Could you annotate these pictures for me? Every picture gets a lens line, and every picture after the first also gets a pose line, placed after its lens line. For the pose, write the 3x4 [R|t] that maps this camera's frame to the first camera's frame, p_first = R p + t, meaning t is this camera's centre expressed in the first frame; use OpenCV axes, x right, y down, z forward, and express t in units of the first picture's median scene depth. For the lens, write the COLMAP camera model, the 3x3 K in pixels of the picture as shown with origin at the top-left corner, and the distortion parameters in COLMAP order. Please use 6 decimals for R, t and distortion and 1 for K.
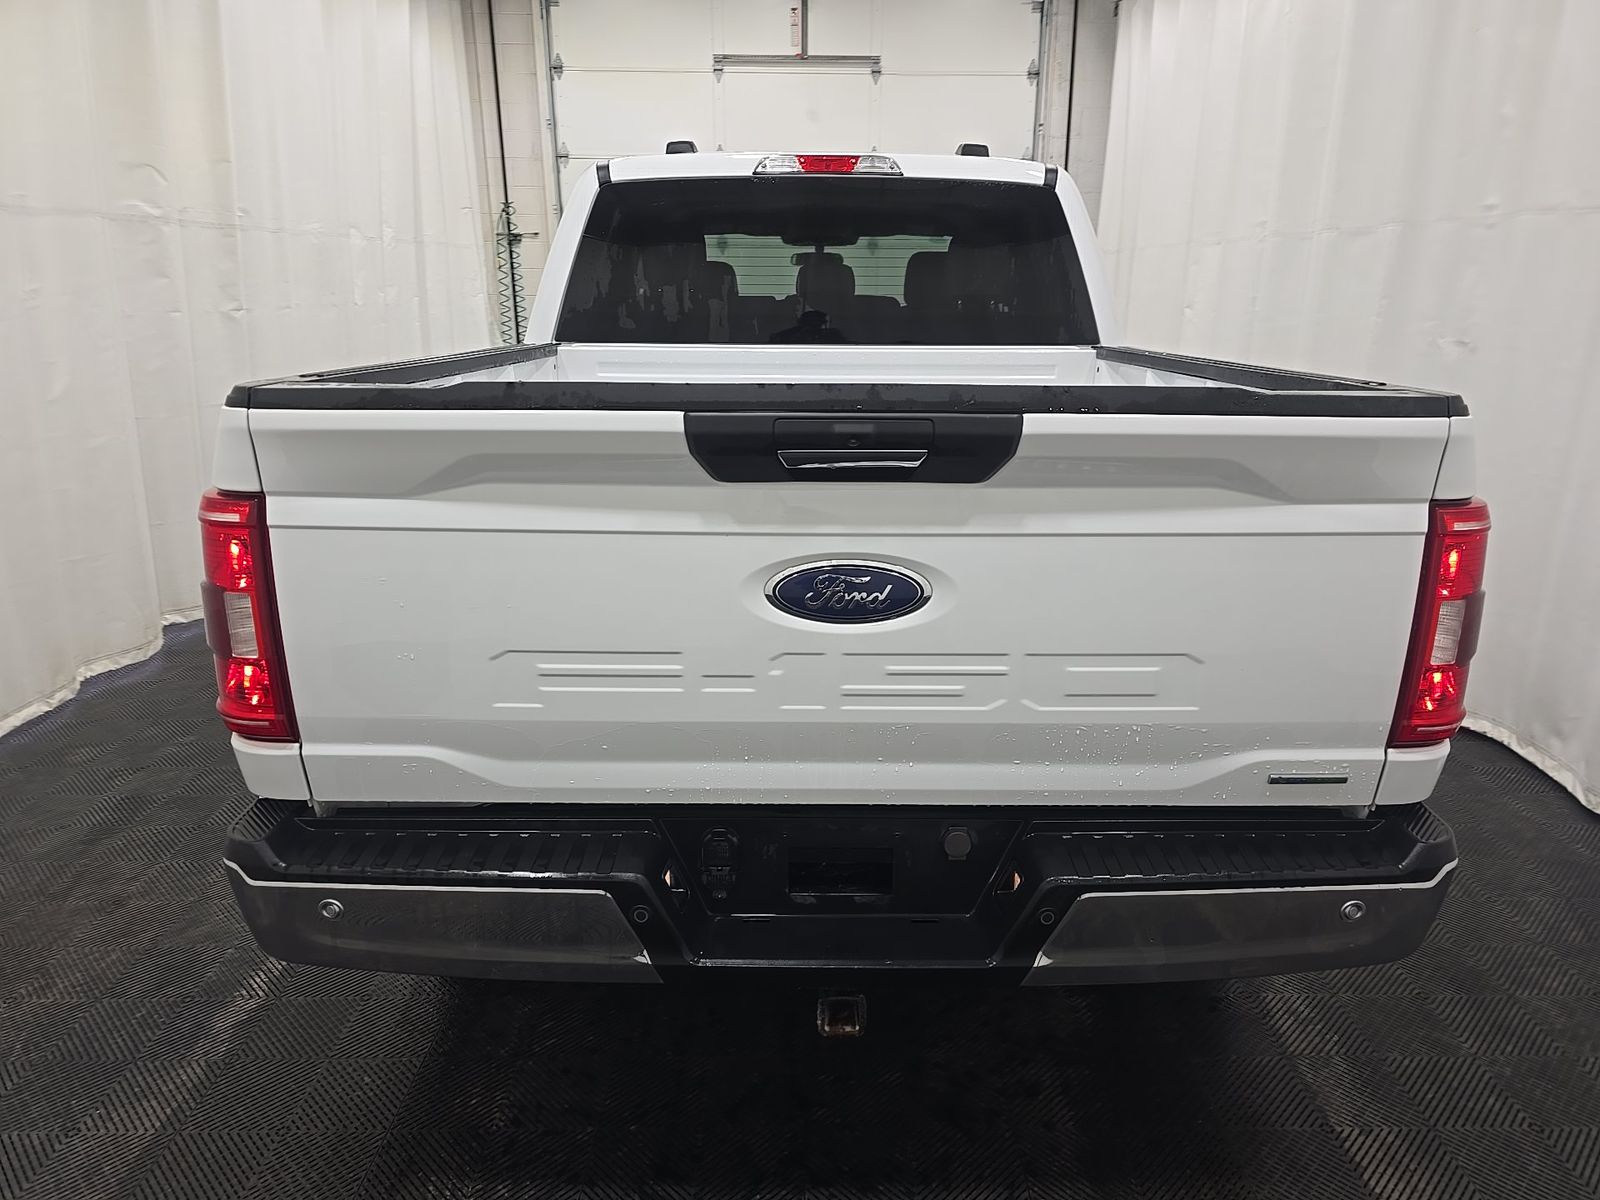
lens RADIAL K [[1071.6, 0, 820.9], [0, 1071.6, 606.5], [0, 0, 1]] dist [0.061534, -0.056787]
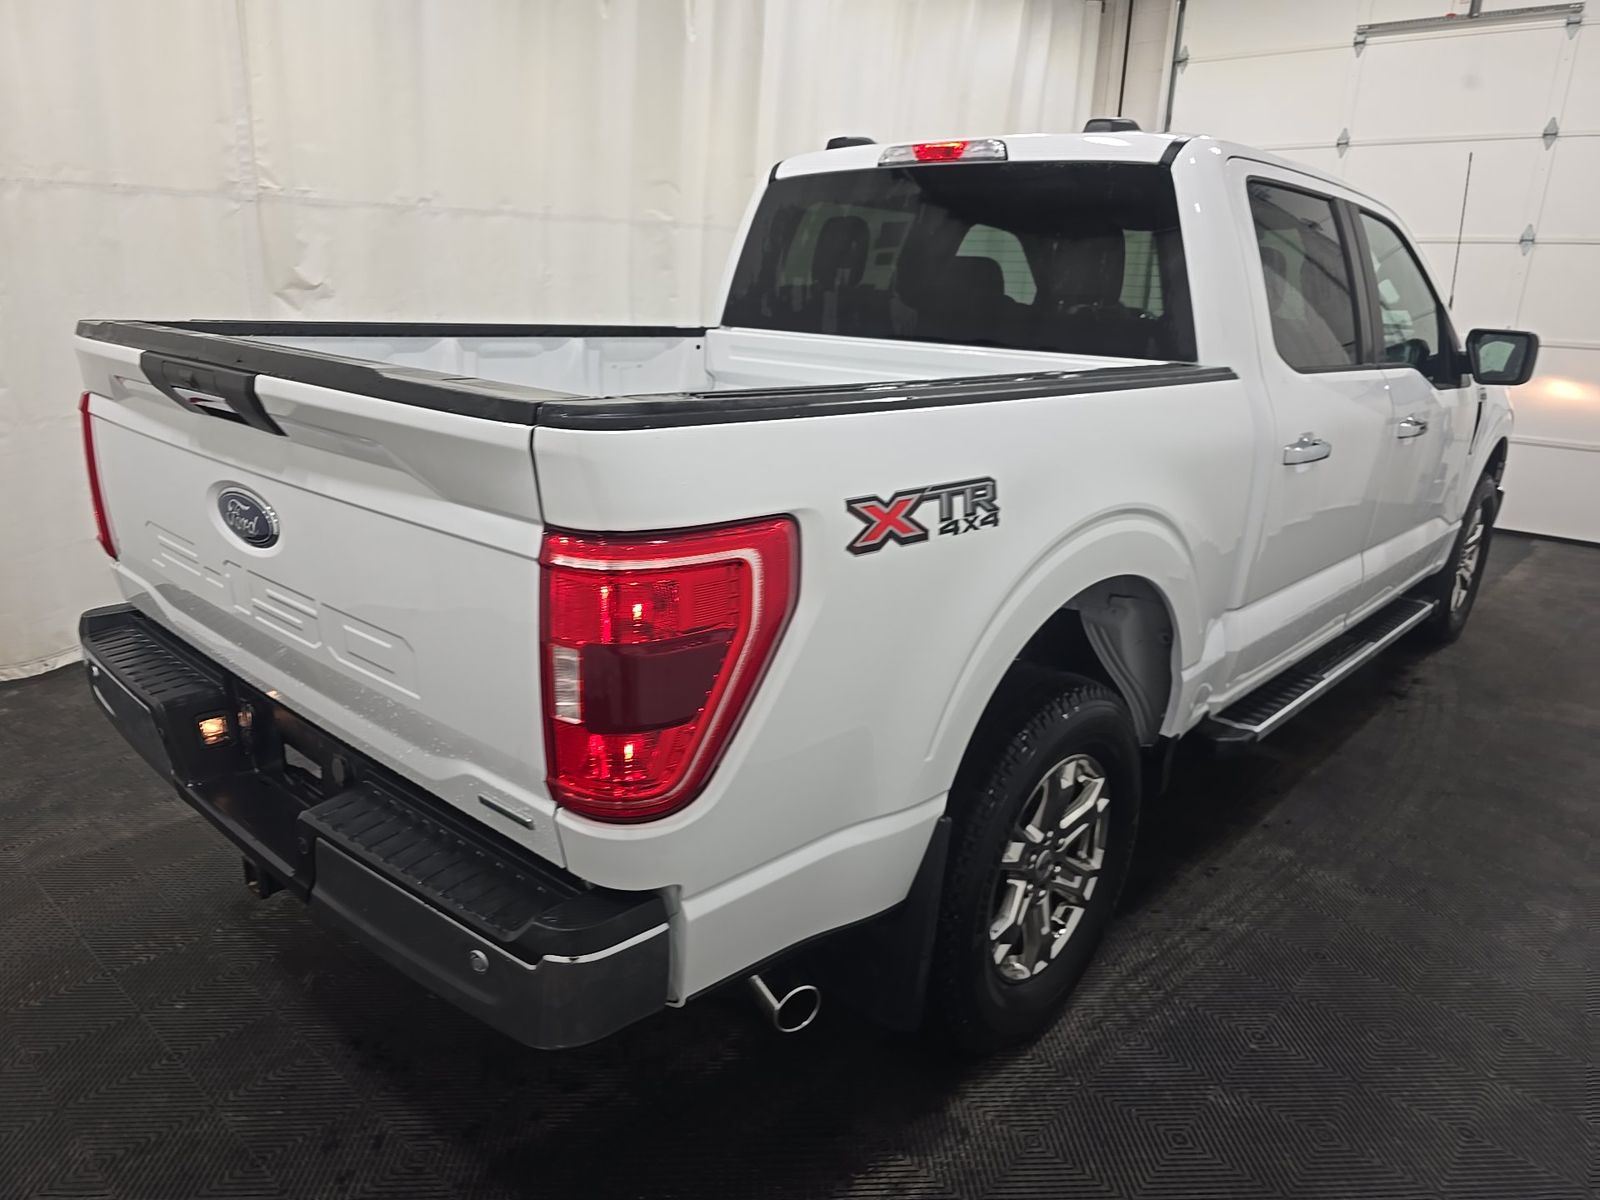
lens RADIAL K [[1071.6, 0, 820.9], [0, 1071.6, 606.5], [0, 0, 1]] dist [0.061534, -0.056787]
pose [[0.748027, 0.211422, -0.629092, 0.602076], [-0.213453, 0.974178, 0.073589, -0.067176], [0.628406, 0.079235, 0.773840, 0.228676]]
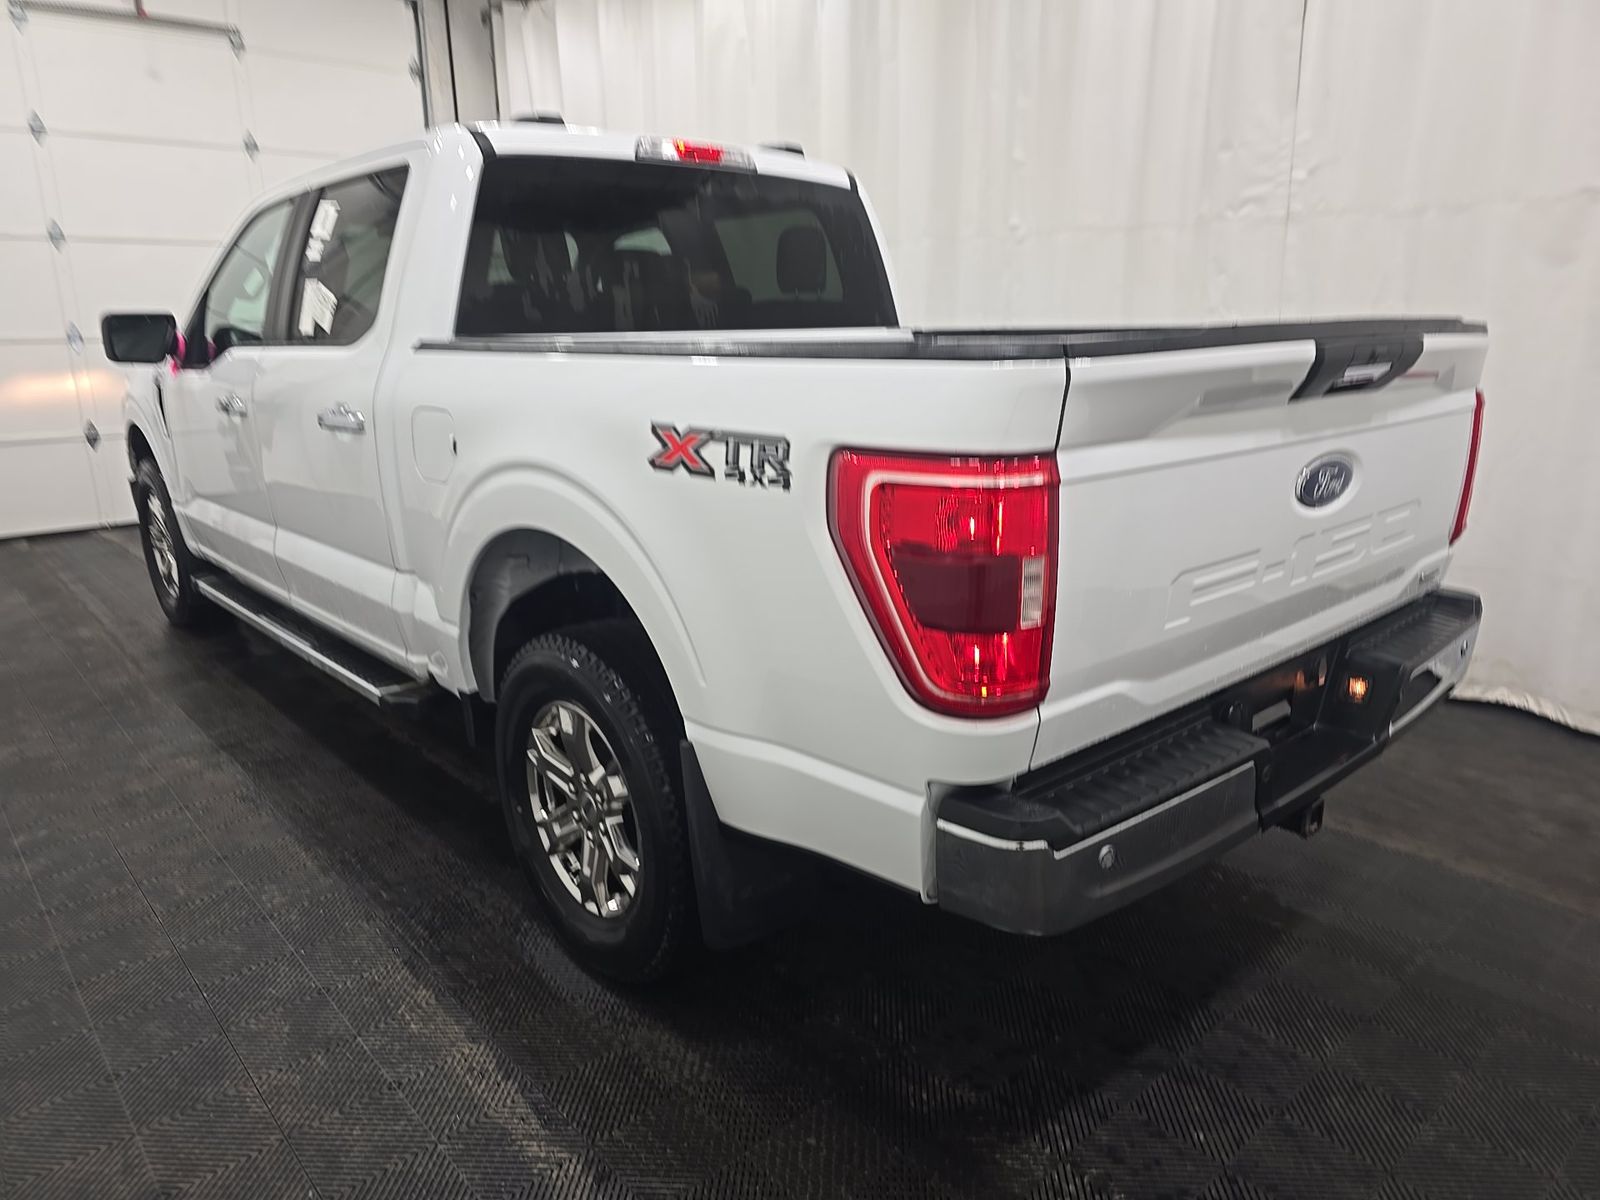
lens RADIAL K [[1063.4, 0, 848.4], [0, 1063.4, 596.3], [0, 0, 1]] dist [0.083655, -0.075518]
pose [[0.743813, -0.183212, 0.642787, -0.601300], [0.198272, 0.978892, 0.049576, -0.027601], [-0.638303, 0.090571, 0.764439, 0.180352]]
